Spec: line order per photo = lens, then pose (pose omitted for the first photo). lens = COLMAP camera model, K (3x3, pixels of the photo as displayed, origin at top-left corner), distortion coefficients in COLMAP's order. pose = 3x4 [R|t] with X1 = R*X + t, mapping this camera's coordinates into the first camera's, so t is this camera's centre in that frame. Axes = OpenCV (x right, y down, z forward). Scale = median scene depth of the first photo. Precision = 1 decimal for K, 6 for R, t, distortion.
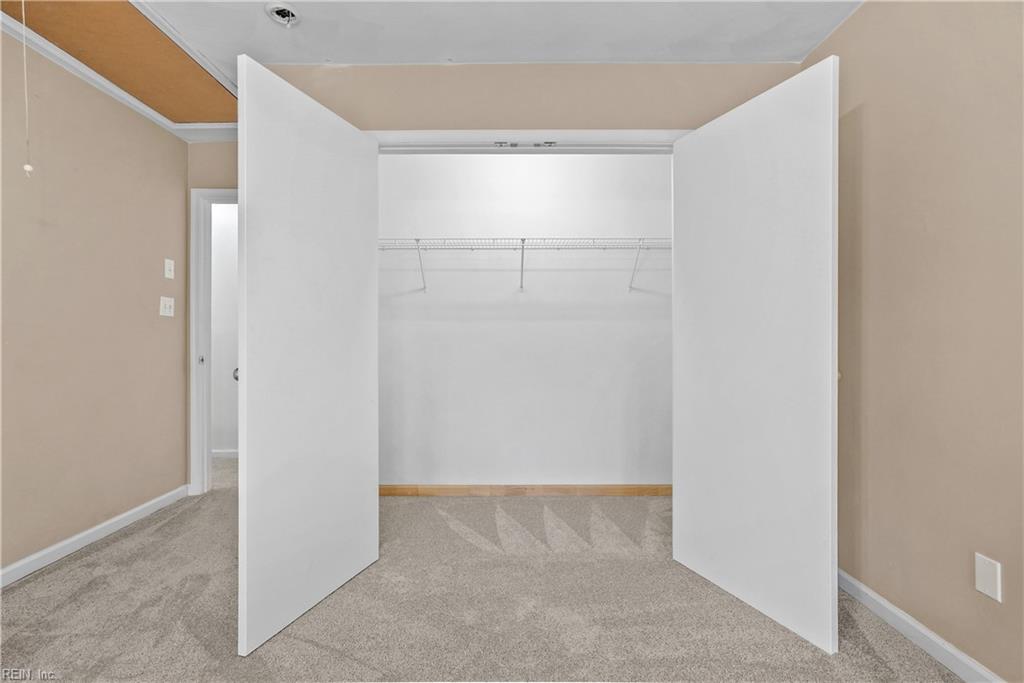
lens RADIAL K [[476.5, 0, 510.7], [0, 476.5, 339.3], [0, 0, 1]] dist [0.006911, 0.003874]
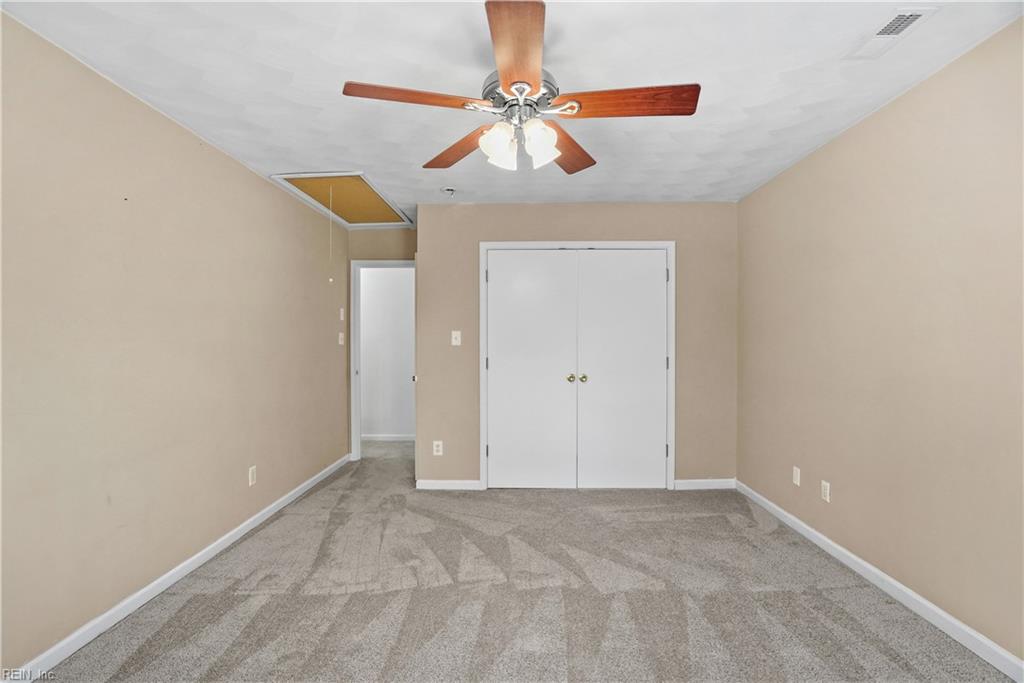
lens RADIAL K [[476.5, 0, 511.2], [0, 476.5, 344.3], [0, 0, 1]] dist [0.006911, 0.003874]
pose [[0.999274, -0.001195, -0.038081, -0.142463], [0.001294, 0.999996, 0.002575, -0.073403], [0.038078, -0.002622, 0.999271, -0.737463]]
